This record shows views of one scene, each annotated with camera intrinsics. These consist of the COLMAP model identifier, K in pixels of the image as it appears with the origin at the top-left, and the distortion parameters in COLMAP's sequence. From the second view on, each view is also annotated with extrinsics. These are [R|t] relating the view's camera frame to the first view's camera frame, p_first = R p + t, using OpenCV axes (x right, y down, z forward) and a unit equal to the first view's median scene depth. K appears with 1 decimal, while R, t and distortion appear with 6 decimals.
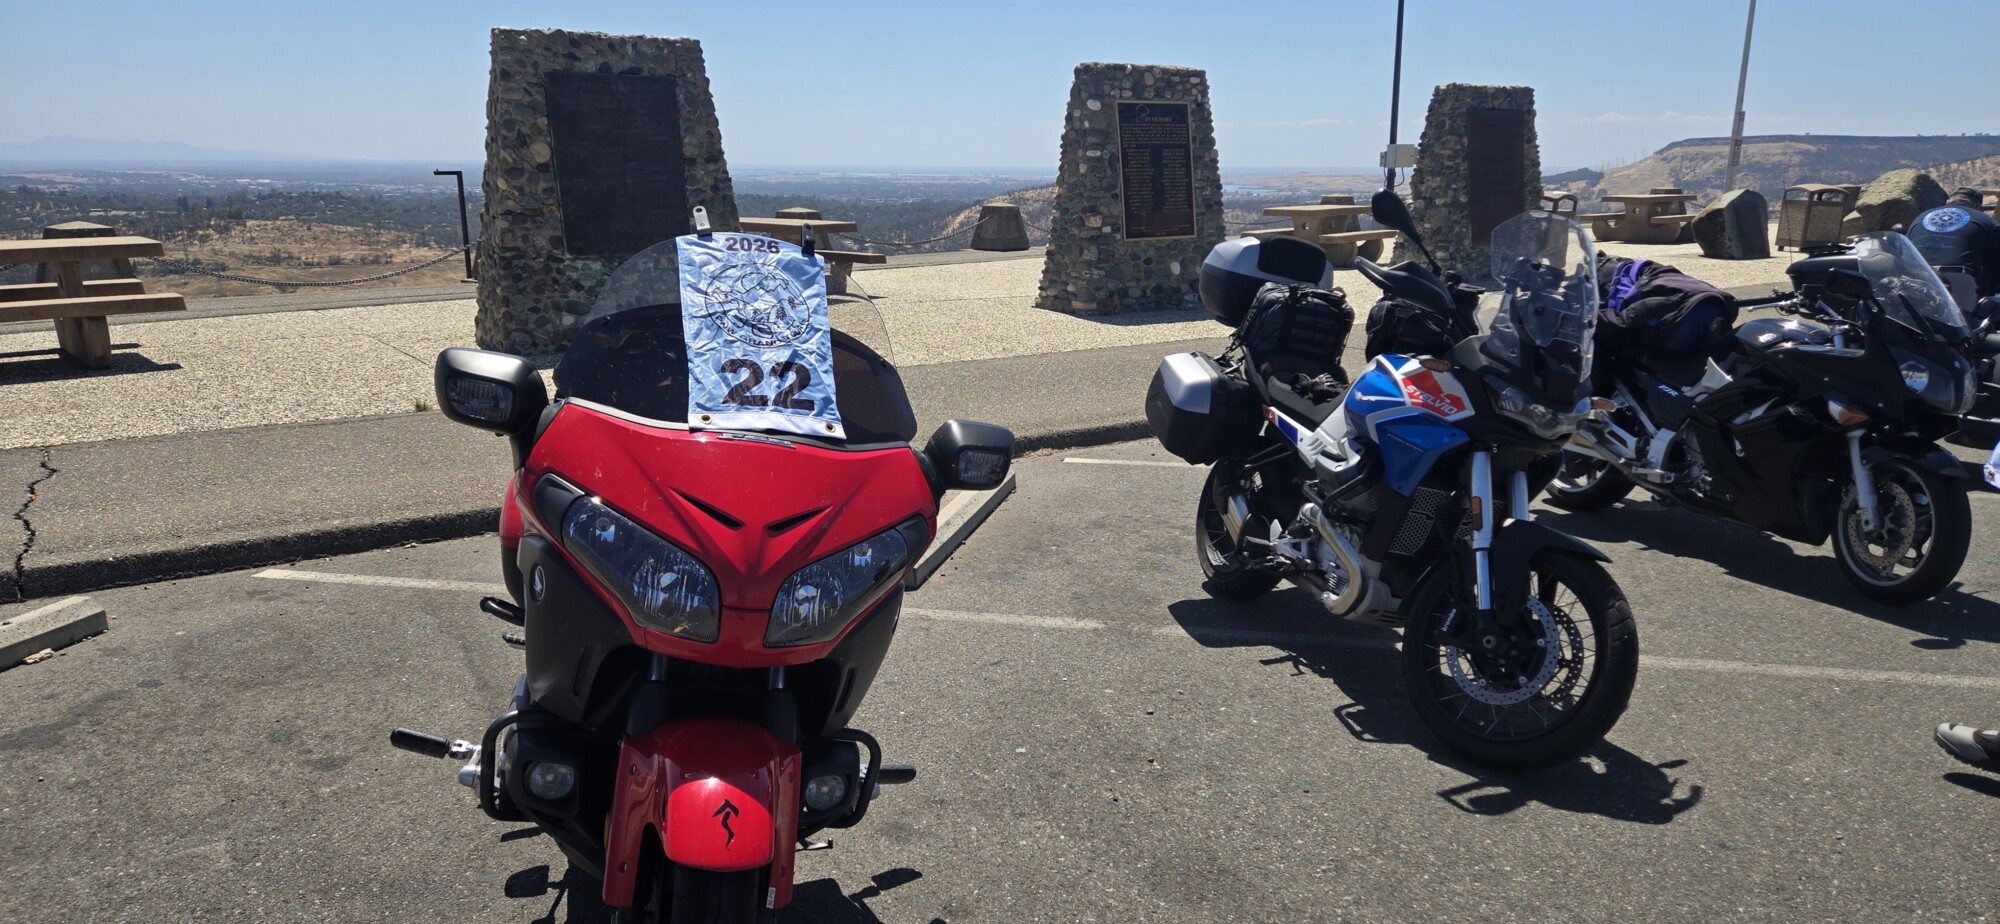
lens RADIAL K [[1317.2, 0, 1018.1], [0, 1317.2, 467.0], [0, 0, 1]] dist [0.078530, -0.001820]
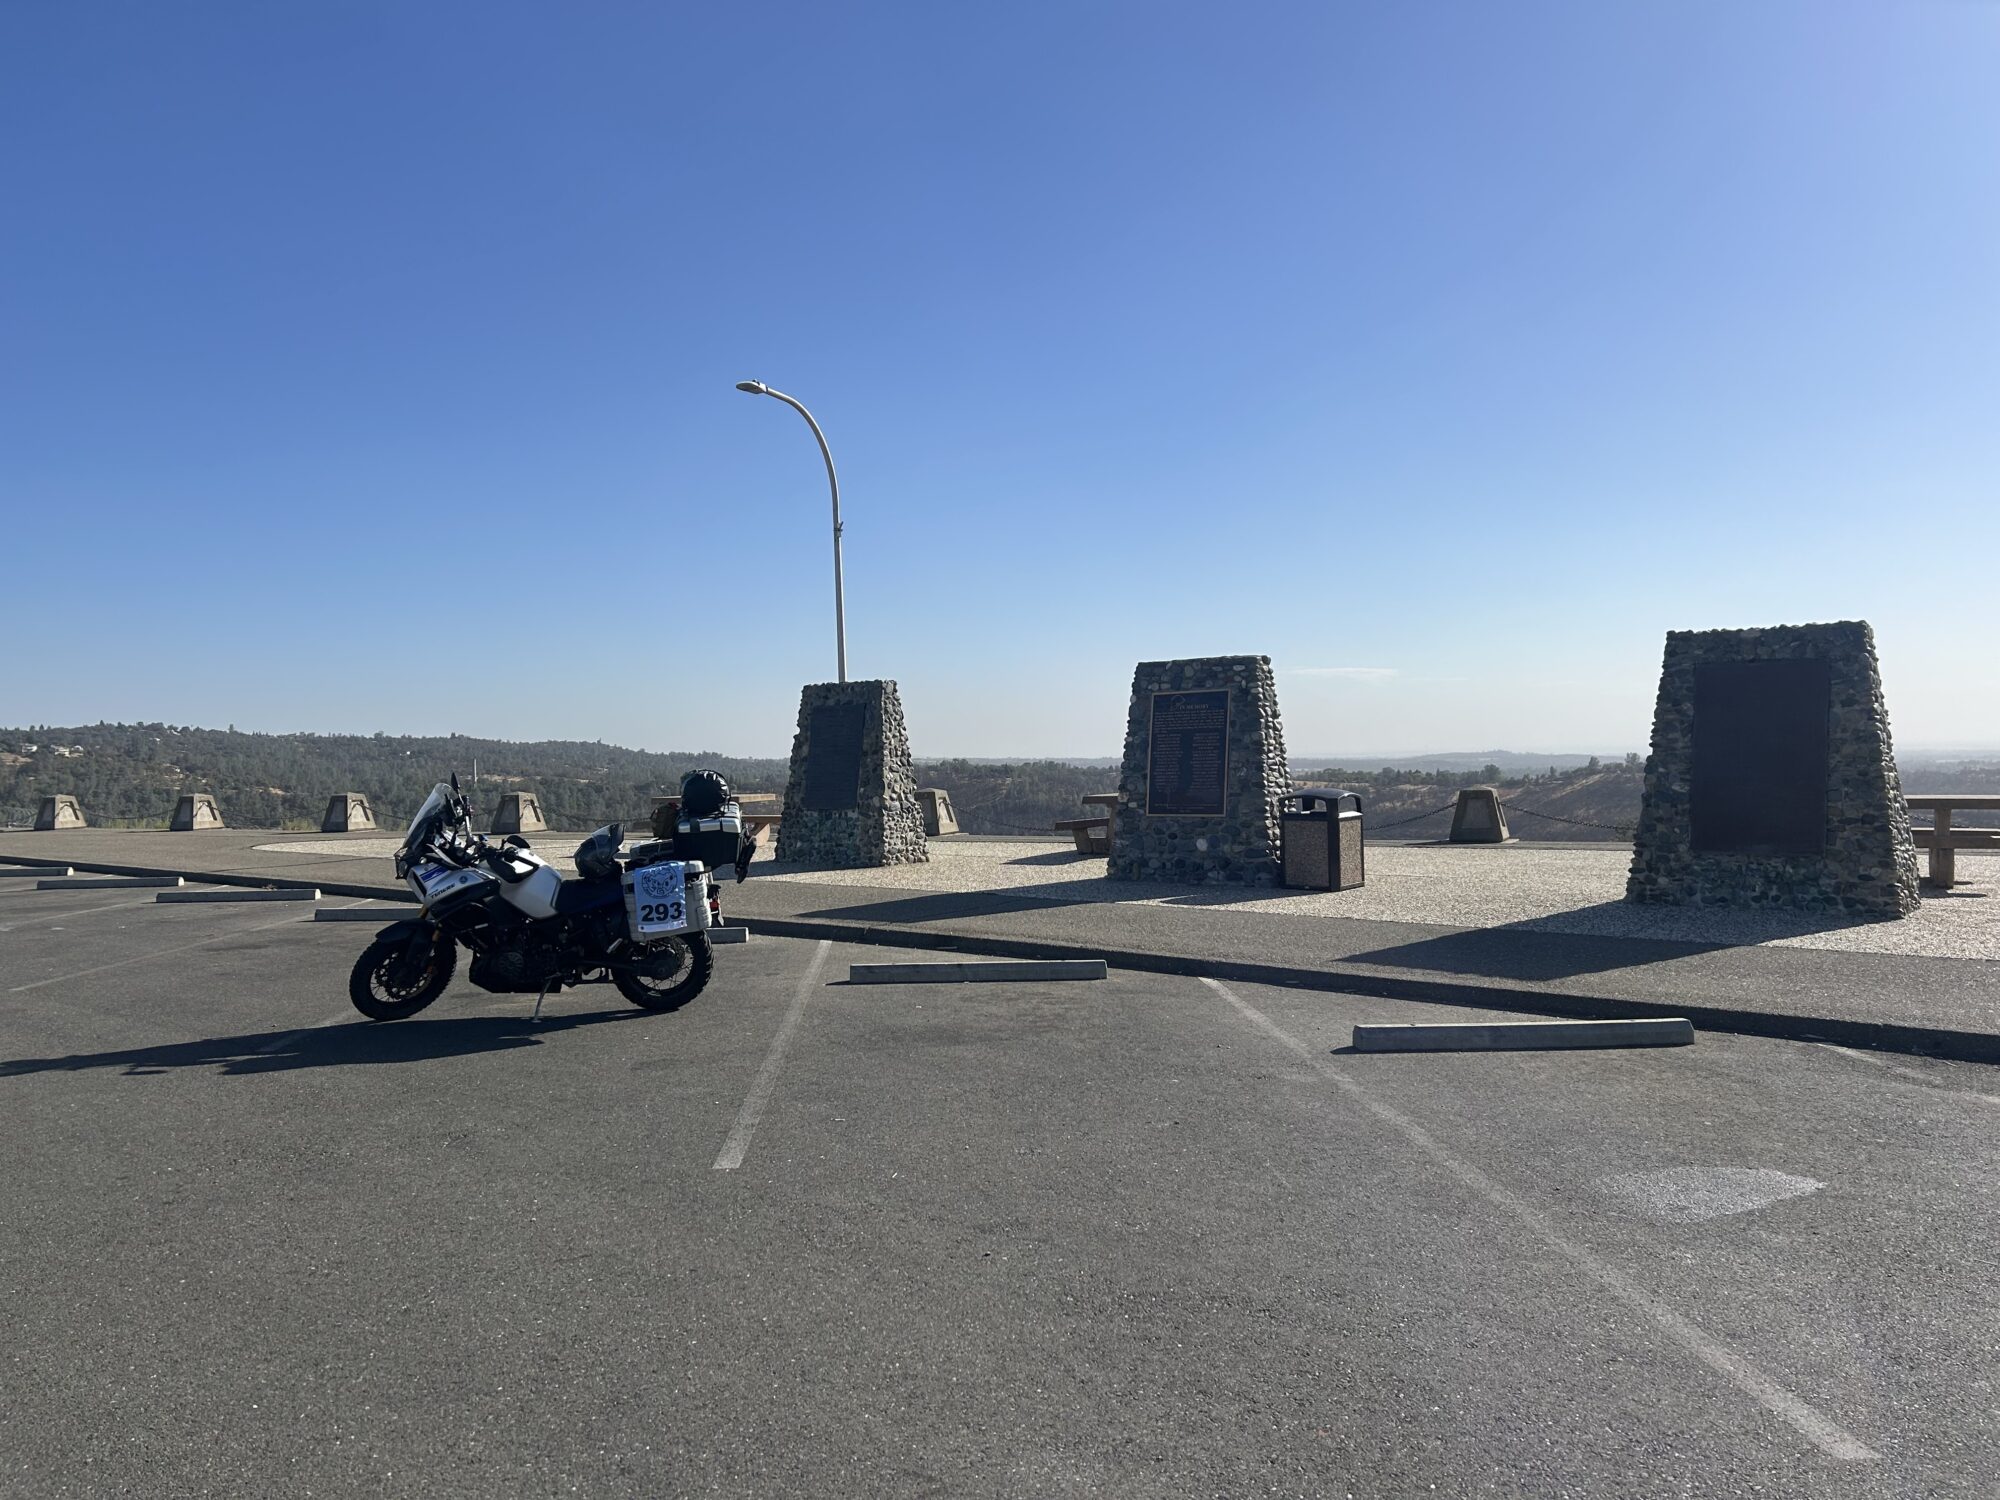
lens RADIAL K [[1533.0, 0, 950.7], [0, 1533.0, 768.4], [0, 0, 1]] dist [0.033286, -0.043805]
pose [[0.229370, 0.004178, -0.973330, 1.285381], [-0.196007, 0.979703, -0.041985, -0.125608], [0.953400, 0.200409, 0.225534, 0.554713]]
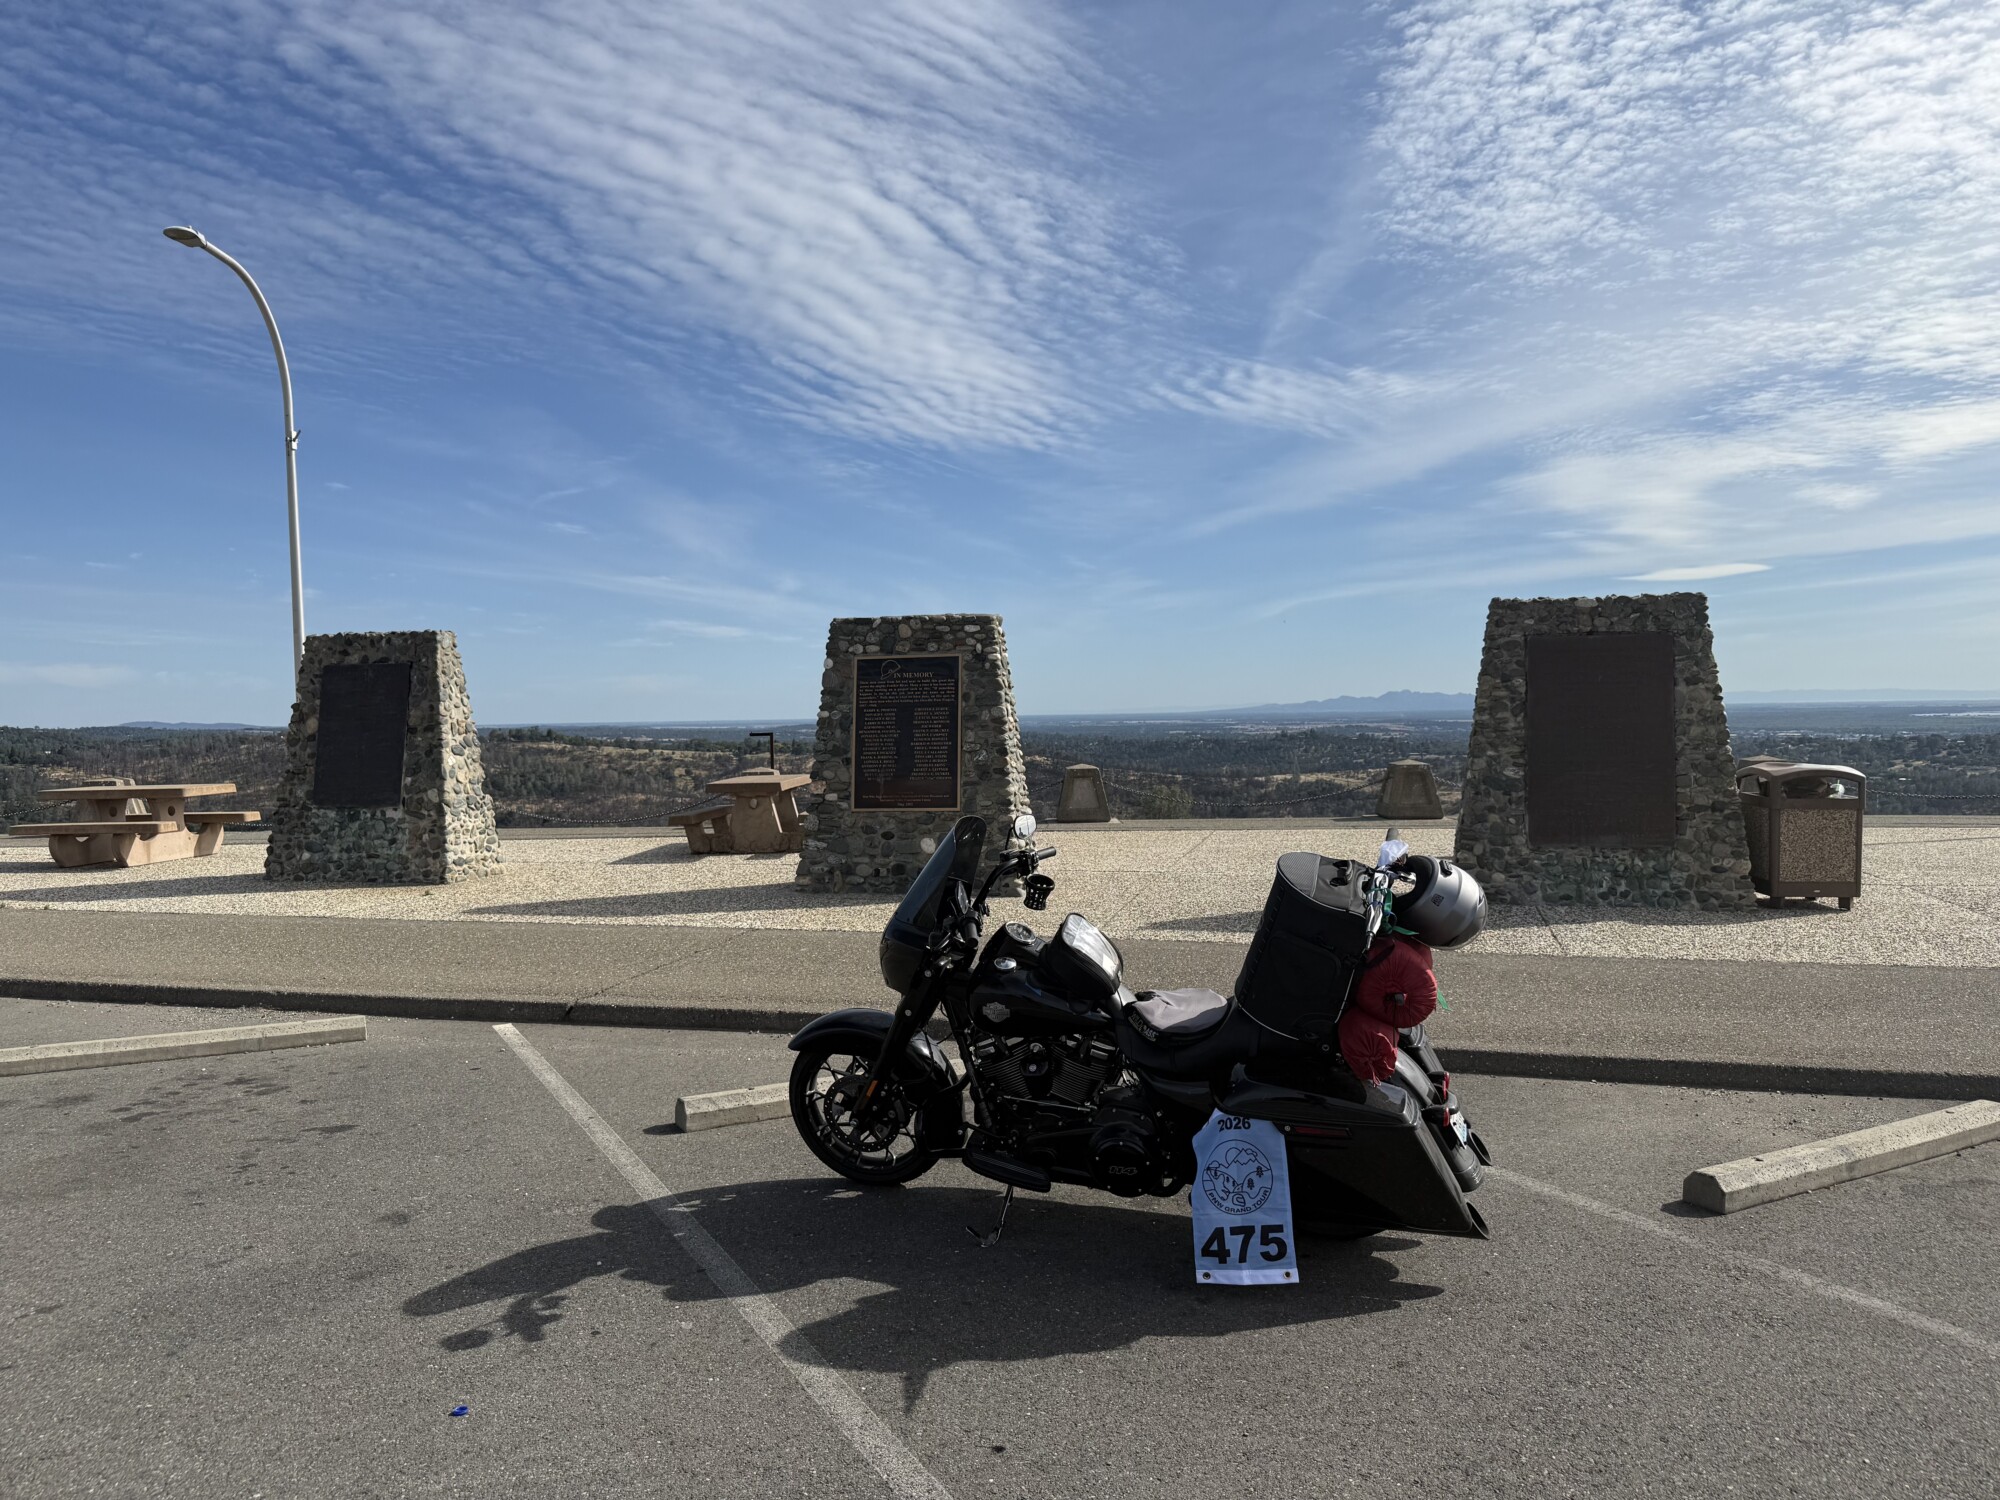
lens RADIAL K [[1417.7, 0, 1012.5], [0, 1417.7, 769.1], [0, 0, 1]] dist [0.086245, -0.102439]
pose [[0.643497, 0.020102, -0.765185, 0.868130], [-0.154443, 0.982505, -0.104070, -0.118278], [0.749706, 0.185146, 0.635344, 0.483585]]
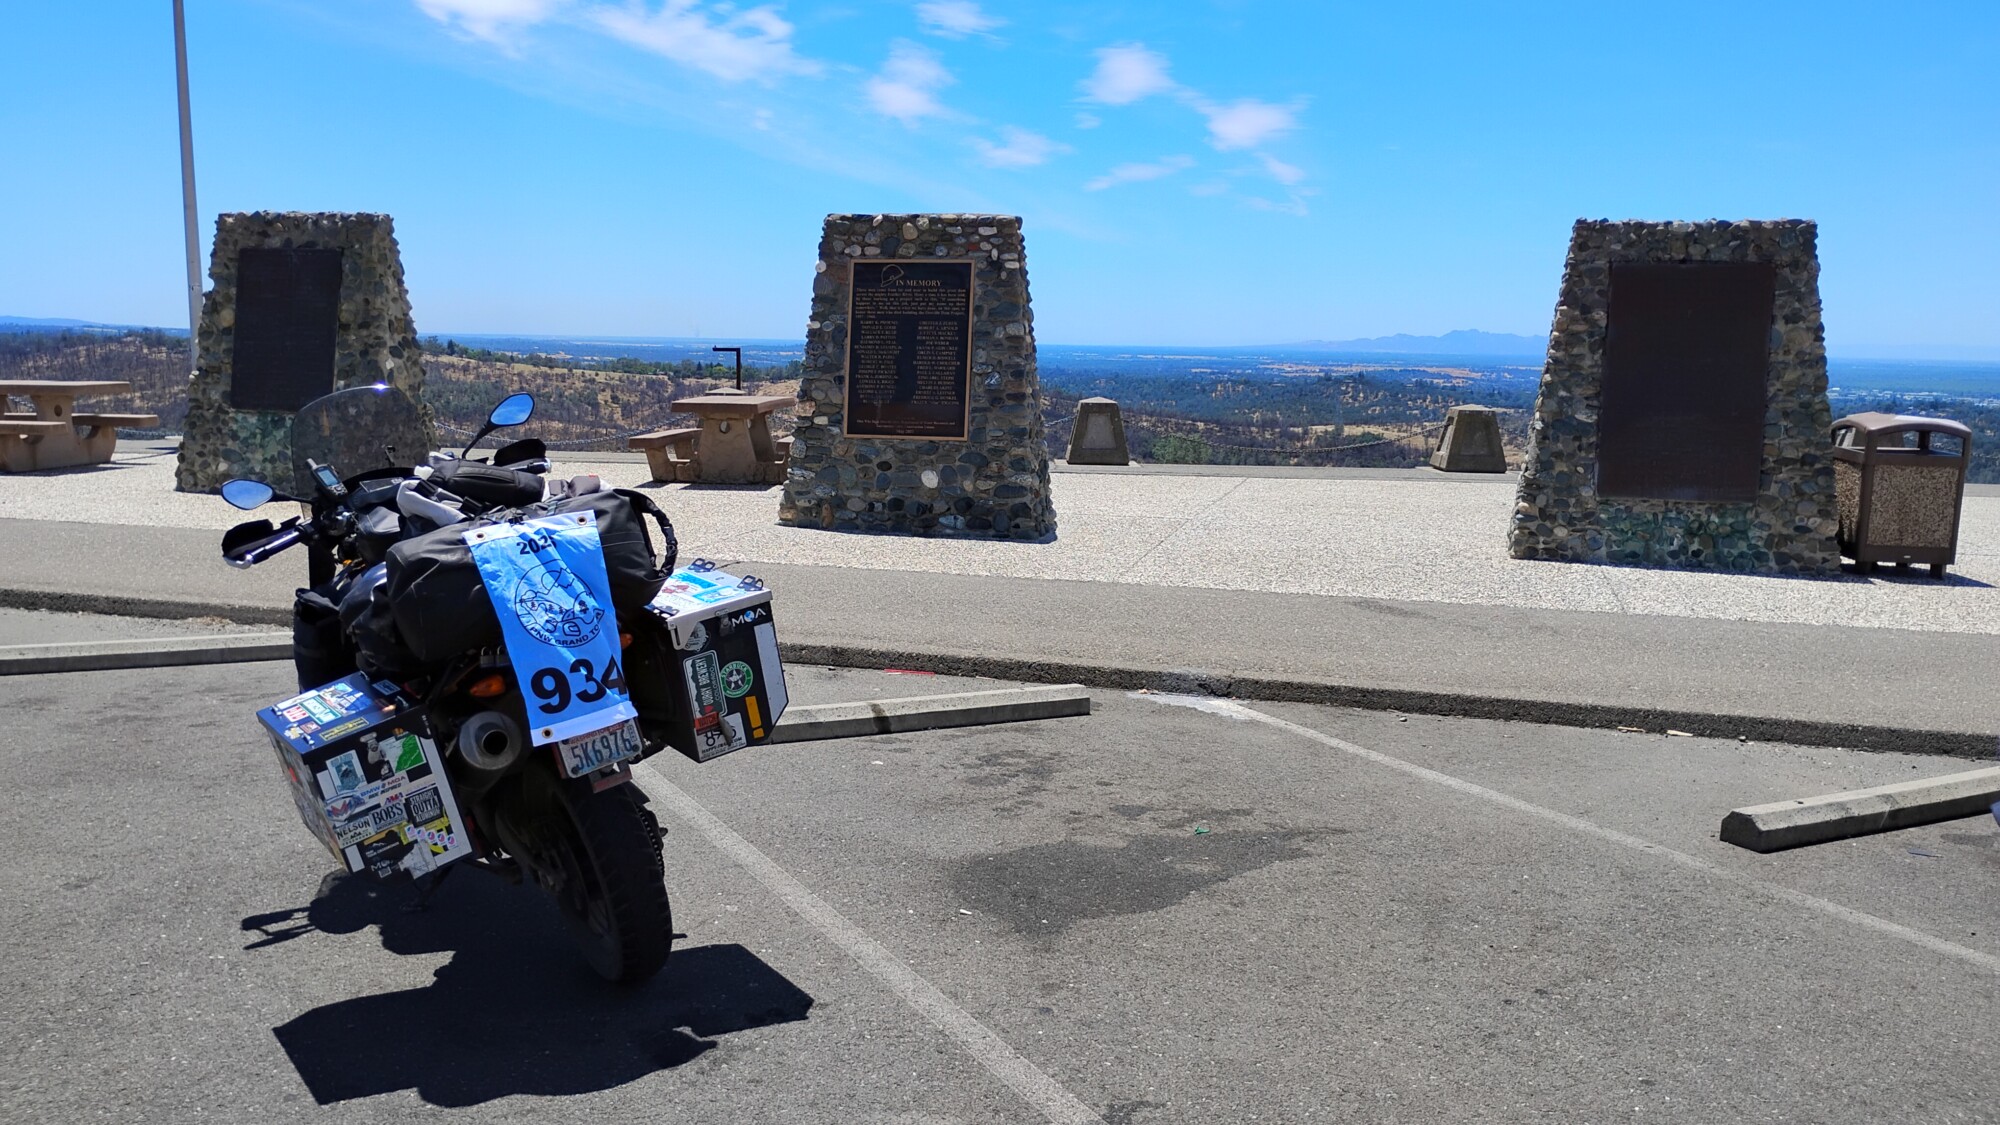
lens RADIAL K [[1680.5, 0, 1019.1], [0, 1680.5, 581.3], [0, 0, 1]] dist [0.031859, 0.043967]
pose [[0.649995, 0.119723, -0.750448, 0.899391], [-0.187087, 0.982329, -0.005328, -0.102600], [0.736549, 0.143862, 0.660908, 0.440836]]
